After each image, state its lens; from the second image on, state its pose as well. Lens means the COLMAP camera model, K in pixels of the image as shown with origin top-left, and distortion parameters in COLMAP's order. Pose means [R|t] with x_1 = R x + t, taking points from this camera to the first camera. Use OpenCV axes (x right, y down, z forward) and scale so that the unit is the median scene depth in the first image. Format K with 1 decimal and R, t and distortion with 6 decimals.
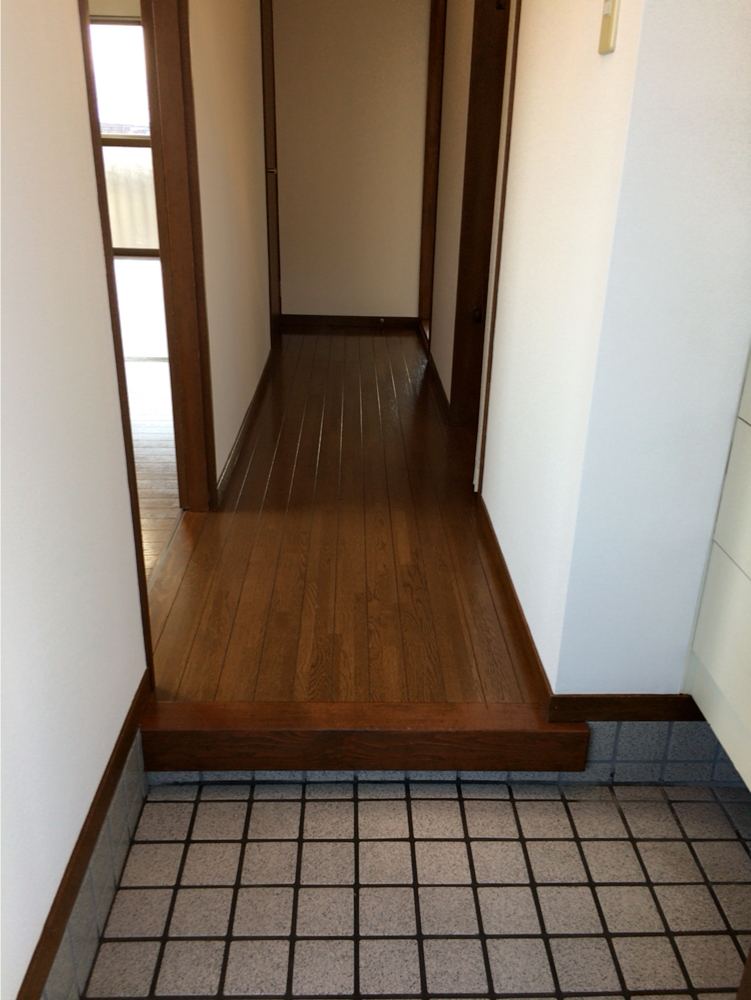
lens RADIAL K [[827.3, 0, 375.7], [0, 827.3, 504.8], [0, 0, 1]] dist [0.016352, -0.056797]
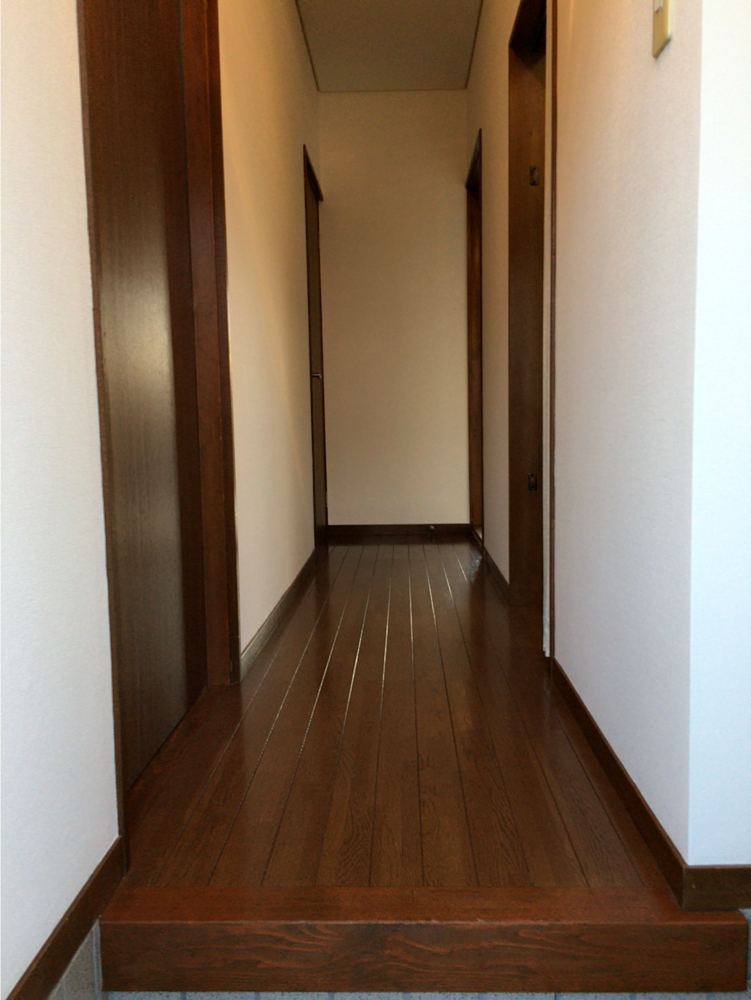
lens RADIAL K [[827.3, 0, 375.8], [0, 827.3, 498.0], [0, 0, 1]] dist [0.016352, -0.056797]
pose [[0.997573, -0.033542, -0.061011, 0.005636], [0.012111, 0.946542, -0.322354, 0.126476], [0.068562, 0.320833, 0.944651, 0.184756]]
